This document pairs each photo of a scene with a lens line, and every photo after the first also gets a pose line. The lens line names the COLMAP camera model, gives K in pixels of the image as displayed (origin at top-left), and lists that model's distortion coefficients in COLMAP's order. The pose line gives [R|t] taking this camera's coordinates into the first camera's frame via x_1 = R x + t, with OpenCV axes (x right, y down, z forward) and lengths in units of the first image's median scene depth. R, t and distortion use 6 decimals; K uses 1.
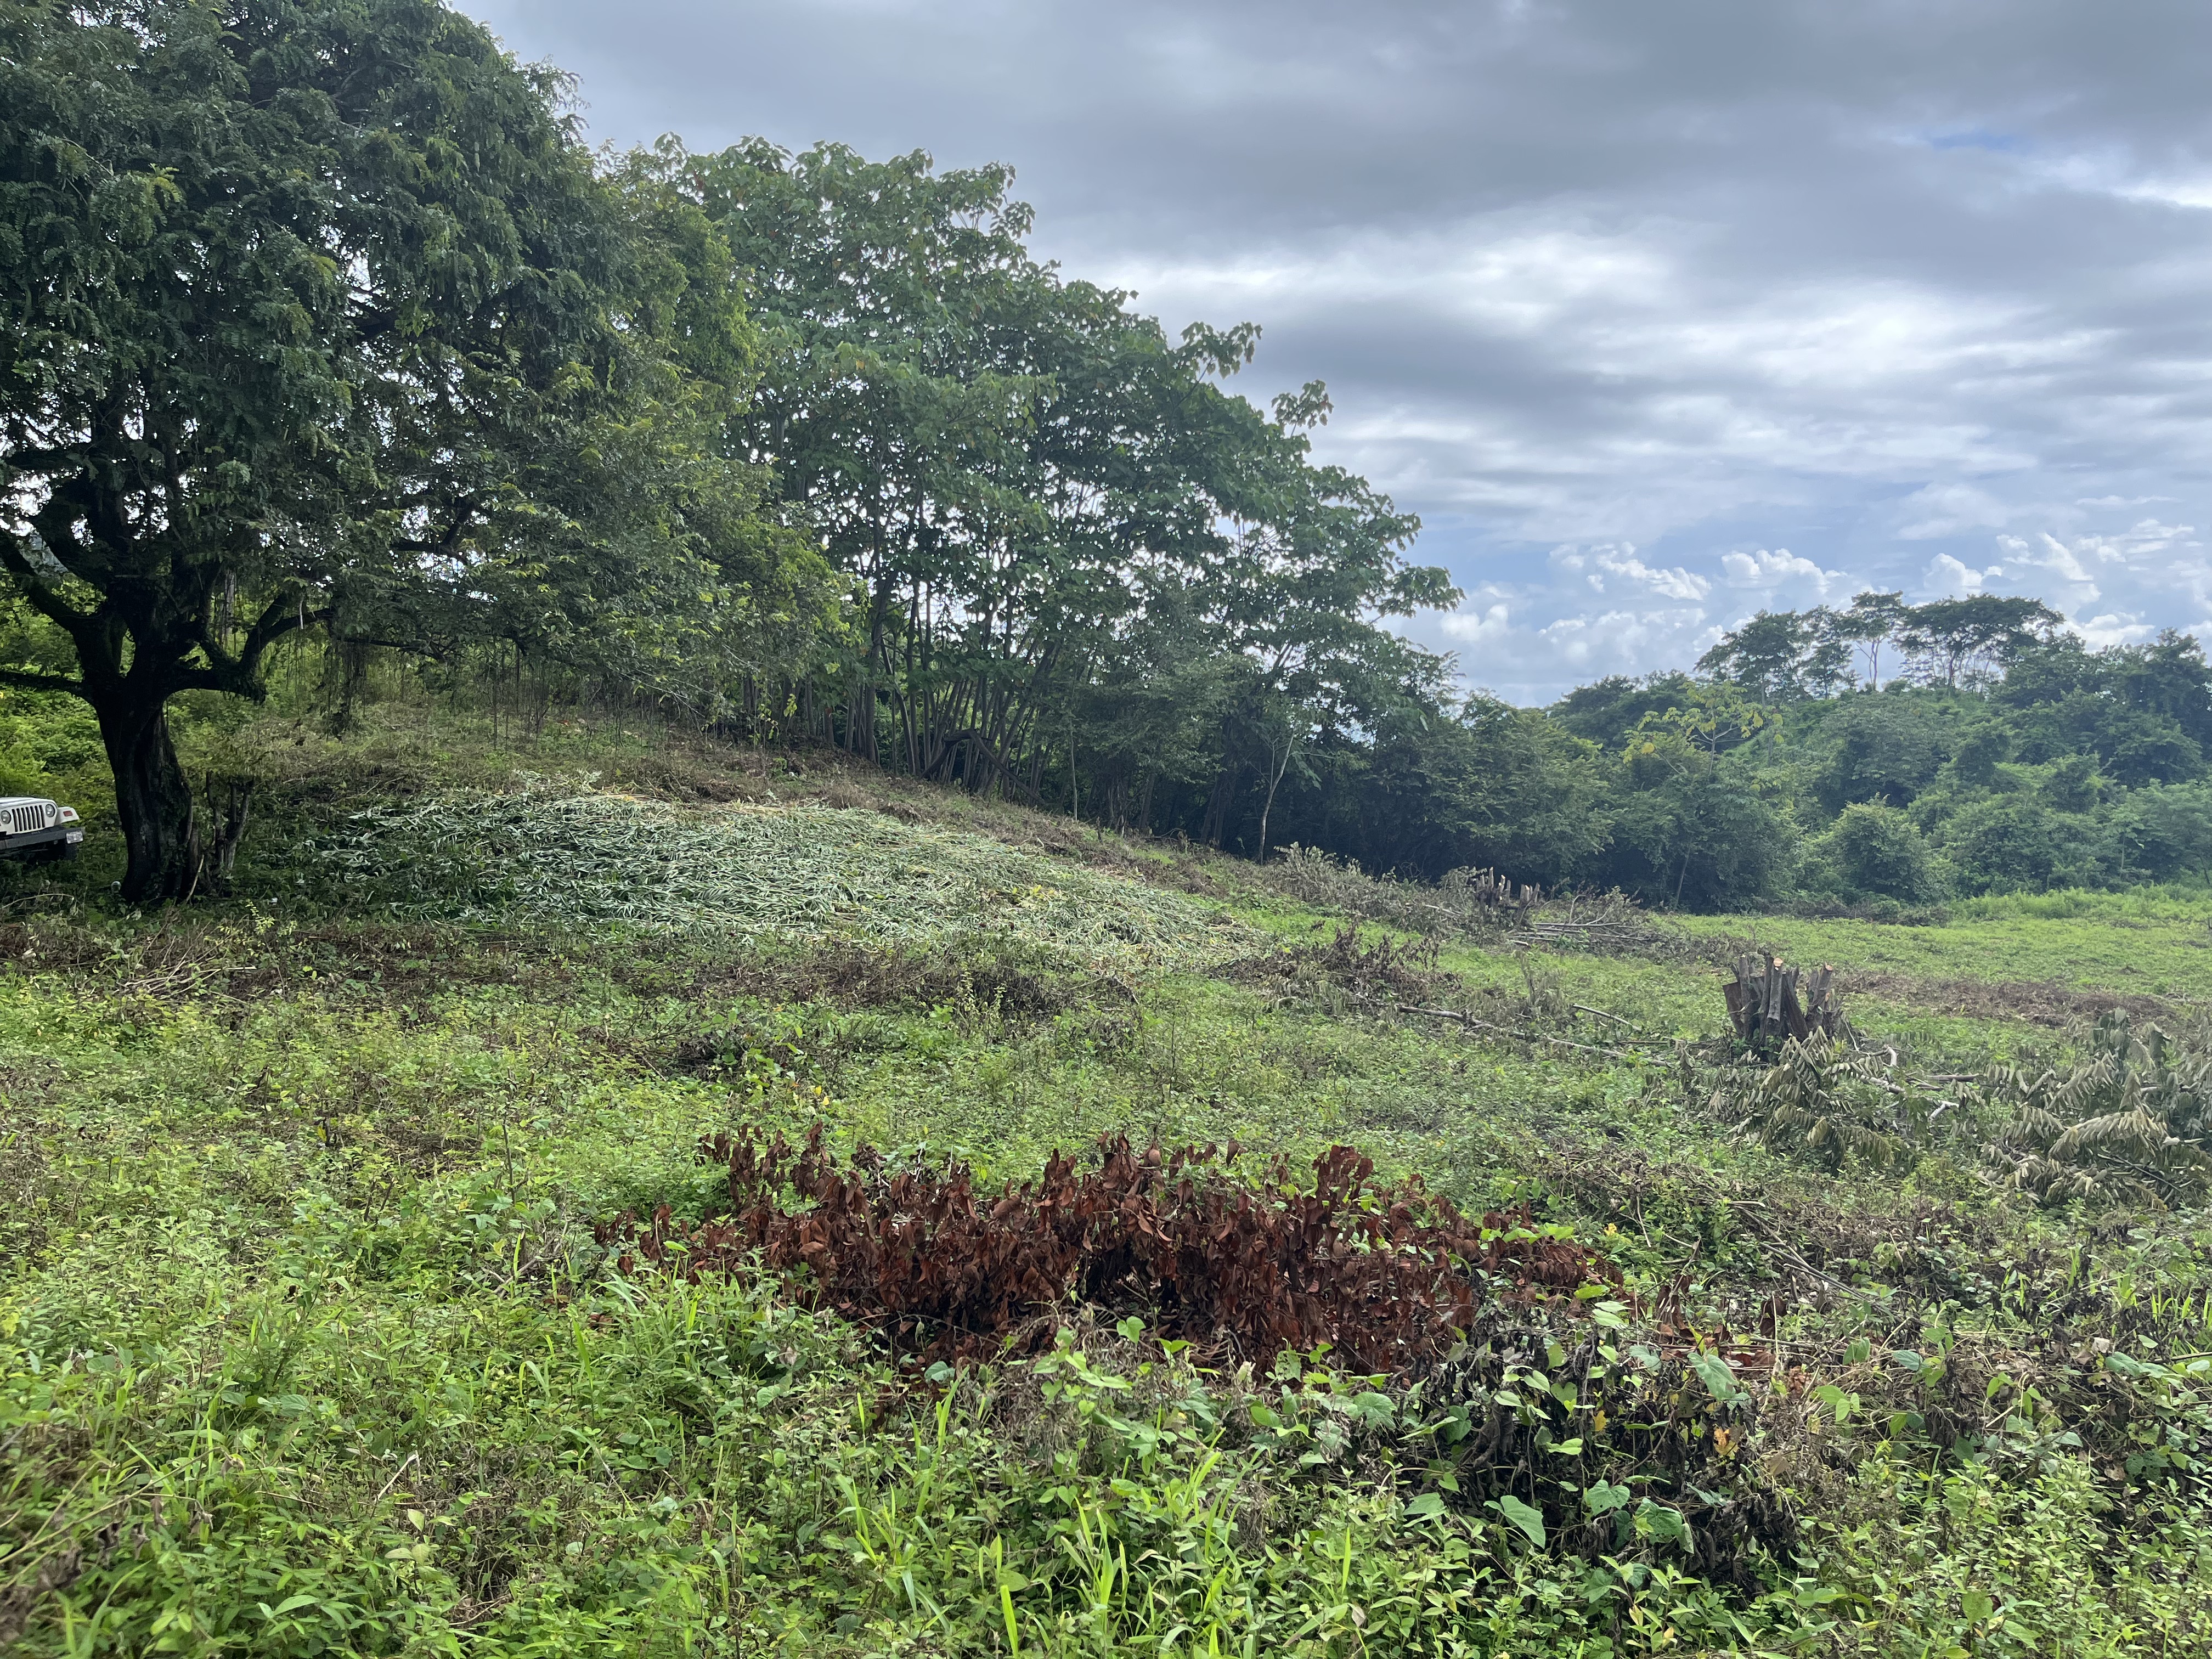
lens RADIAL K [[1677.4, 0, 1111.9], [0, 1677.4, 810.9], [0, 0, 1]] dist [0.069147, -0.095487]
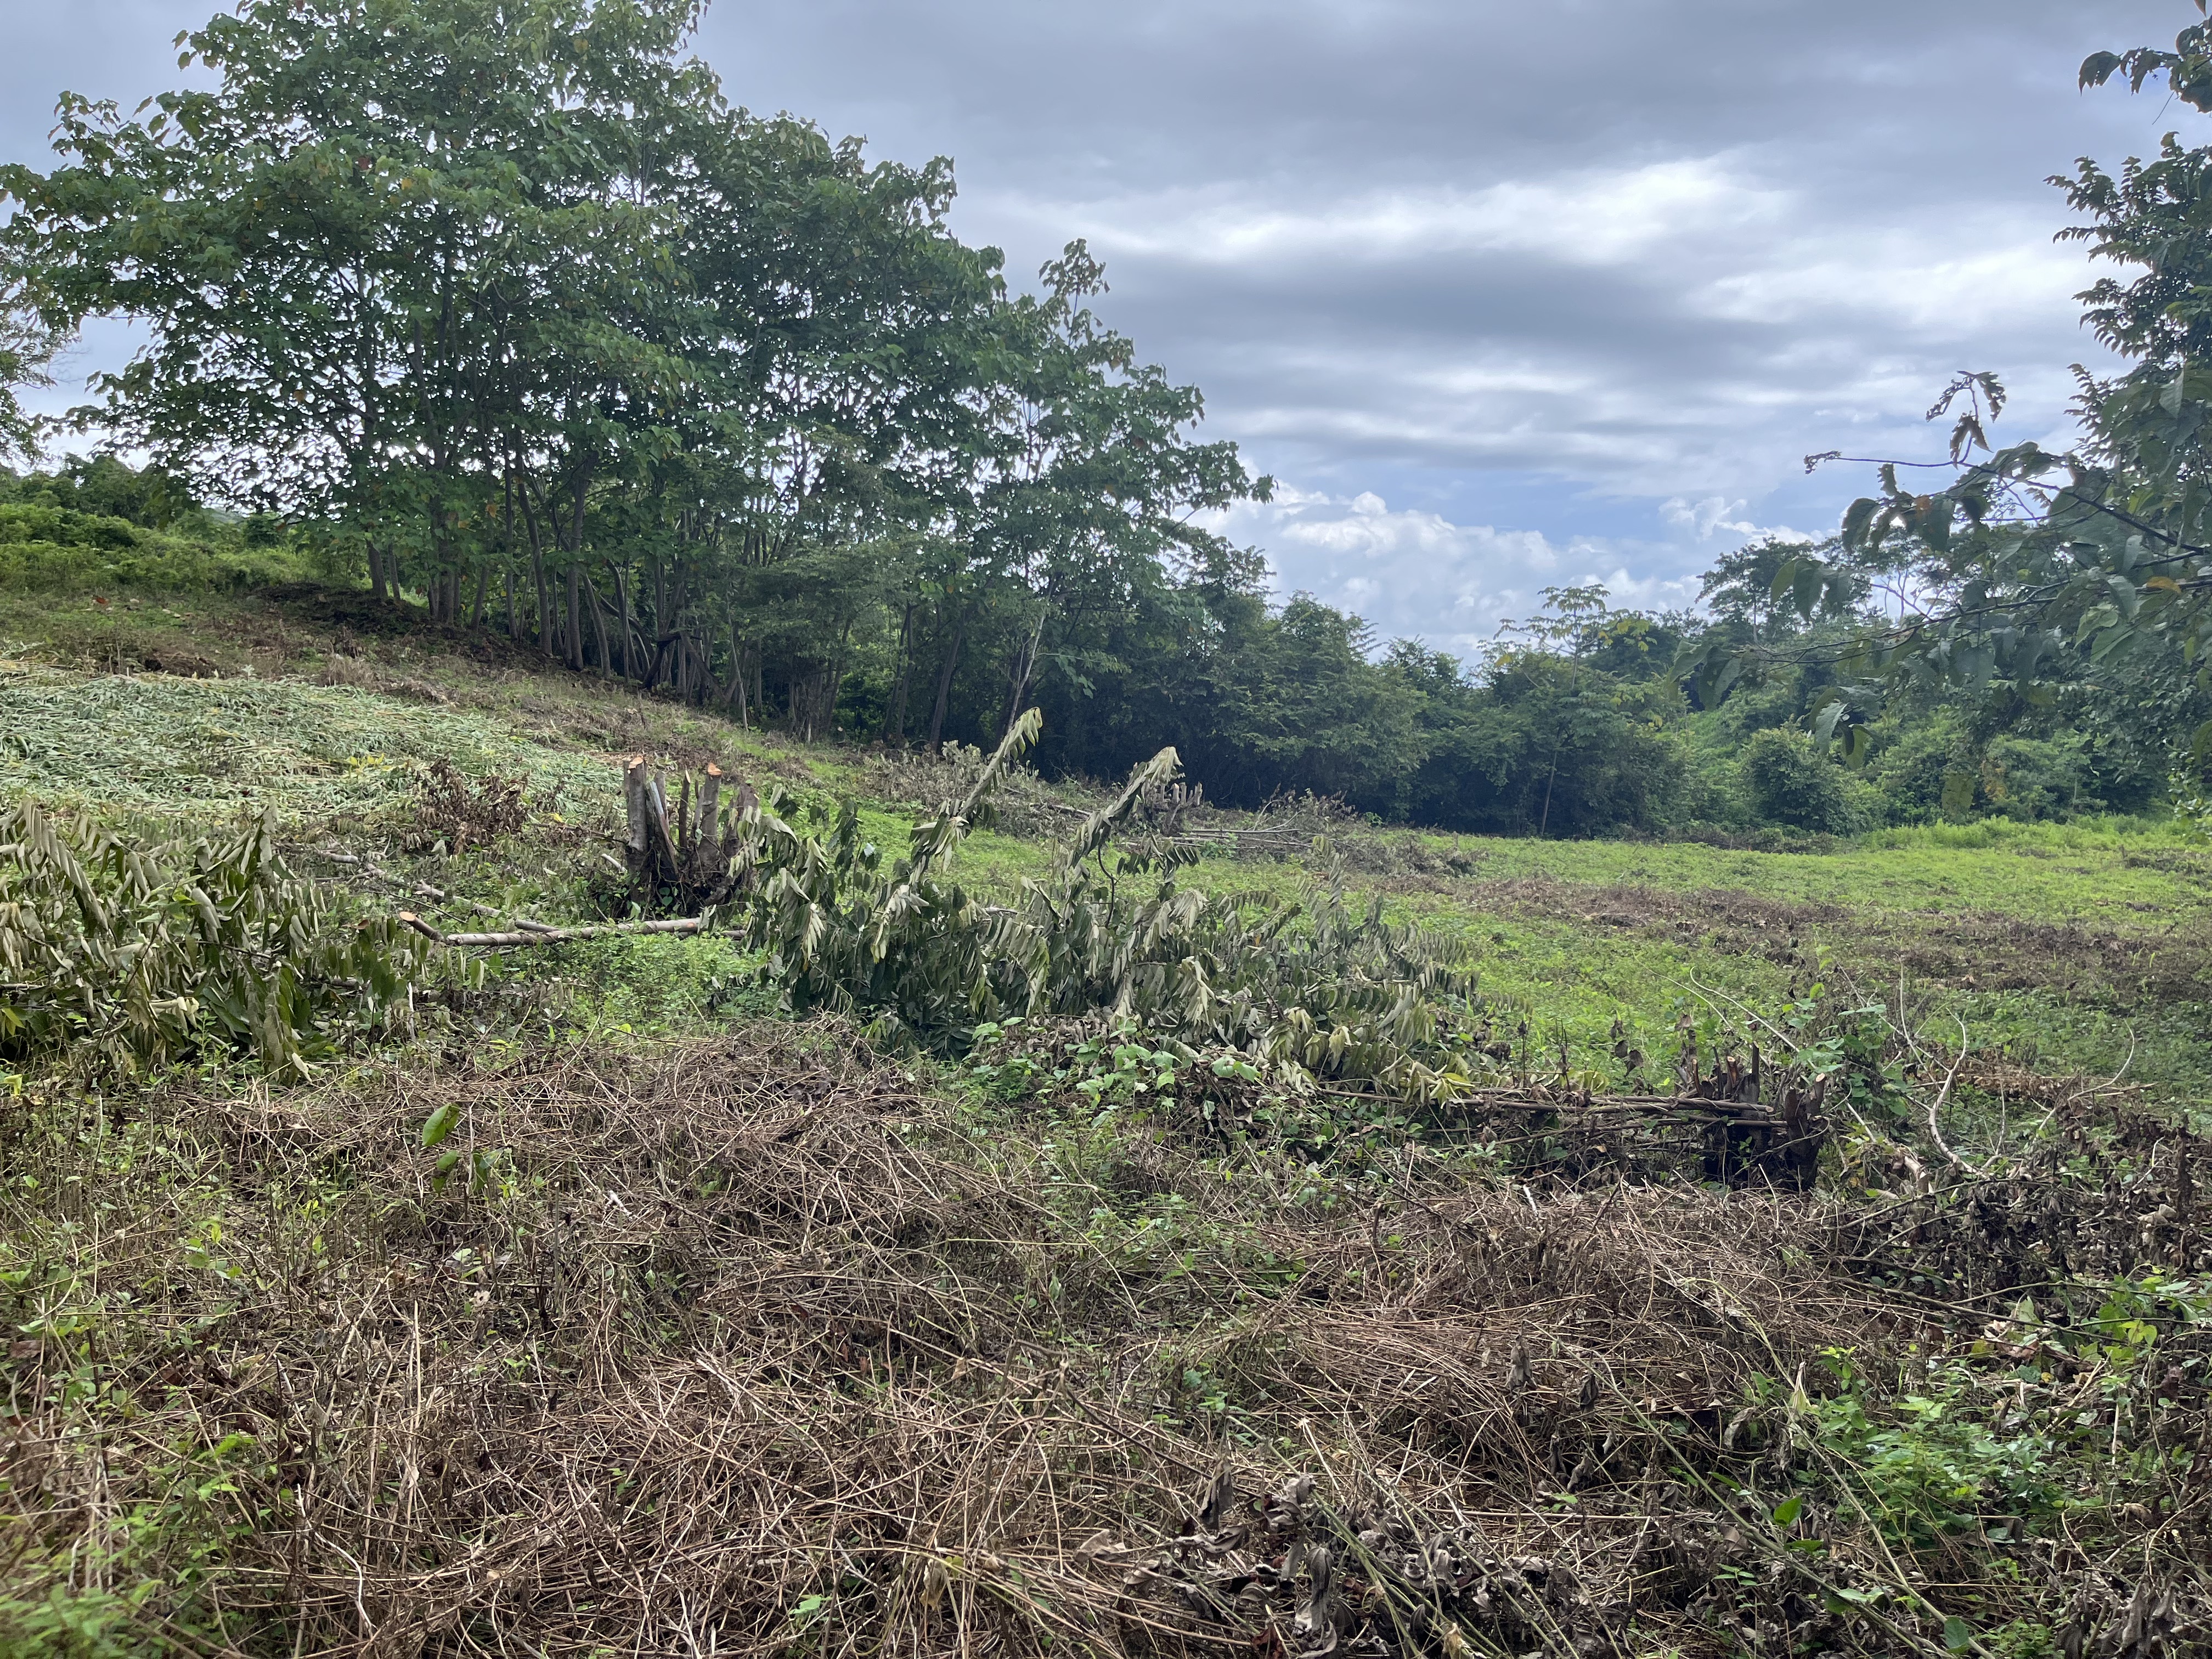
lens RADIAL K [[1677.4, 0, 1120.3], [0, 1677.4, 822.7], [0, 0, 1]] dist [0.069147, -0.095487]
pose [[0.998026, 0.001864, -0.062778, 0.319901], [-0.000095, 0.999603, 0.028169, 0.046525], [0.062806, -0.028107, 0.997630, 0.164427]]
